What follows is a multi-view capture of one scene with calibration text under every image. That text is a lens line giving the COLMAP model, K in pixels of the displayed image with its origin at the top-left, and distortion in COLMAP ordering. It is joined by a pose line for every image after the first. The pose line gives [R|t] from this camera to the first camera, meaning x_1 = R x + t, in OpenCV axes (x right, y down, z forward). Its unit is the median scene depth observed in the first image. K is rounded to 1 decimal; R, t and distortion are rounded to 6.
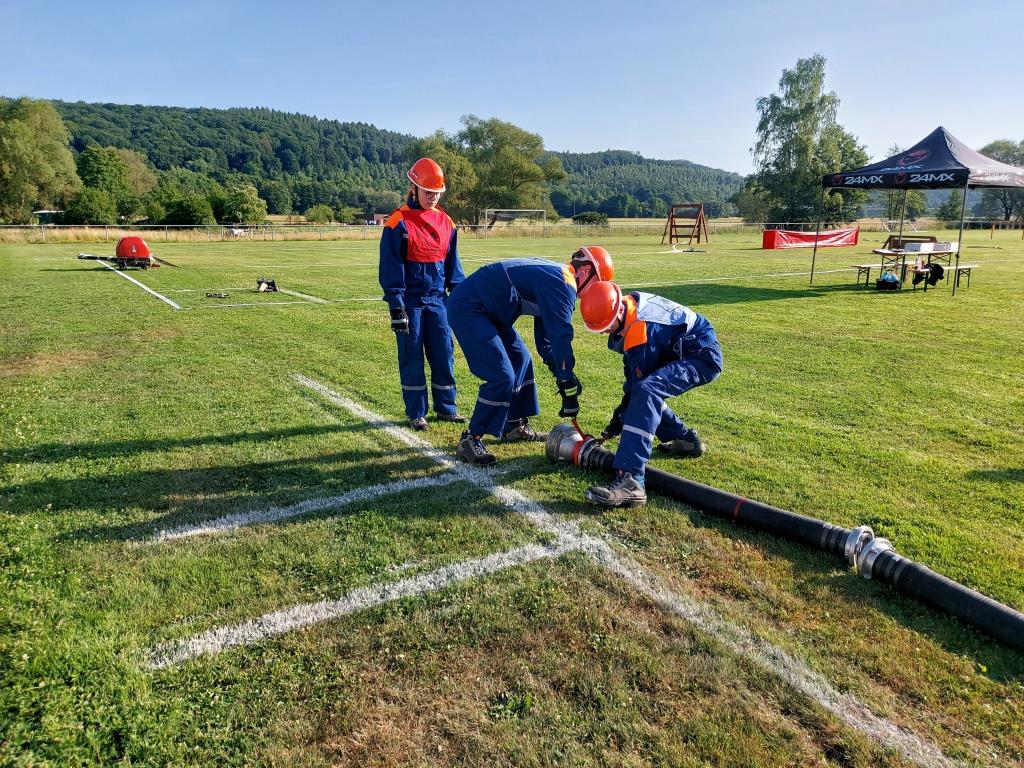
lens RADIAL K [[766.8, 0, 512.0], [0, 766.8, 384.0], [0, 0, 1]] dist [0.007456, -0.001992]
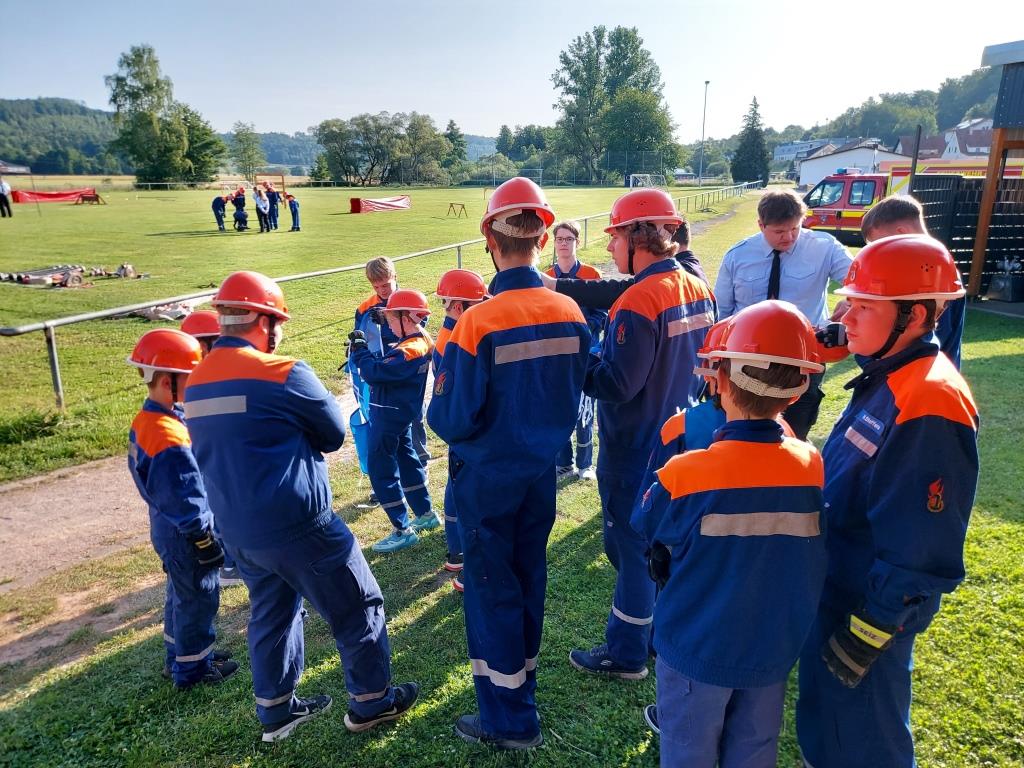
lens RADIAL K [[751.2, 0, 506.2], [0, 751.2, 386.0], [0, 0, 1]] dist [0.033592, -0.010992]
pose [[0.808906, -0.160586, 0.565582, 0.081899], [0.126943, 0.986989, 0.098681, 0.062091], [-0.574070, -0.008027, 0.818767, -0.315903]]
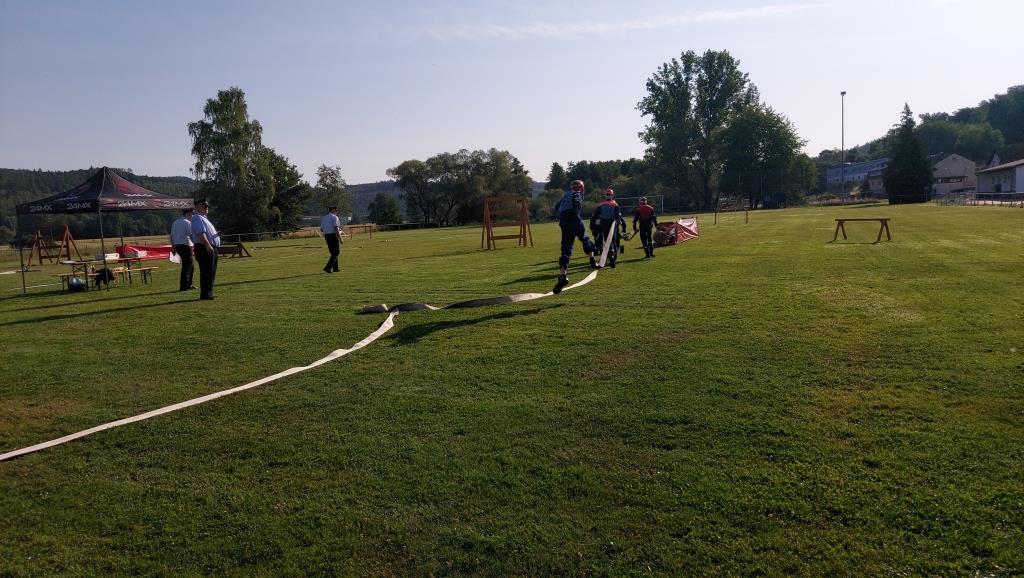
lens RADIAL K [[744.8, 0, 512.0], [0, 744.8, 289.0], [0, 0, 1]] dist [0.047680, -0.060483]
pose [[0.816242, -0.103043, 0.568446, 0.067944], [0.177339, 0.981149, -0.076790, 0.017520], [-0.549818, 0.163487, 0.819129, -0.075502]]
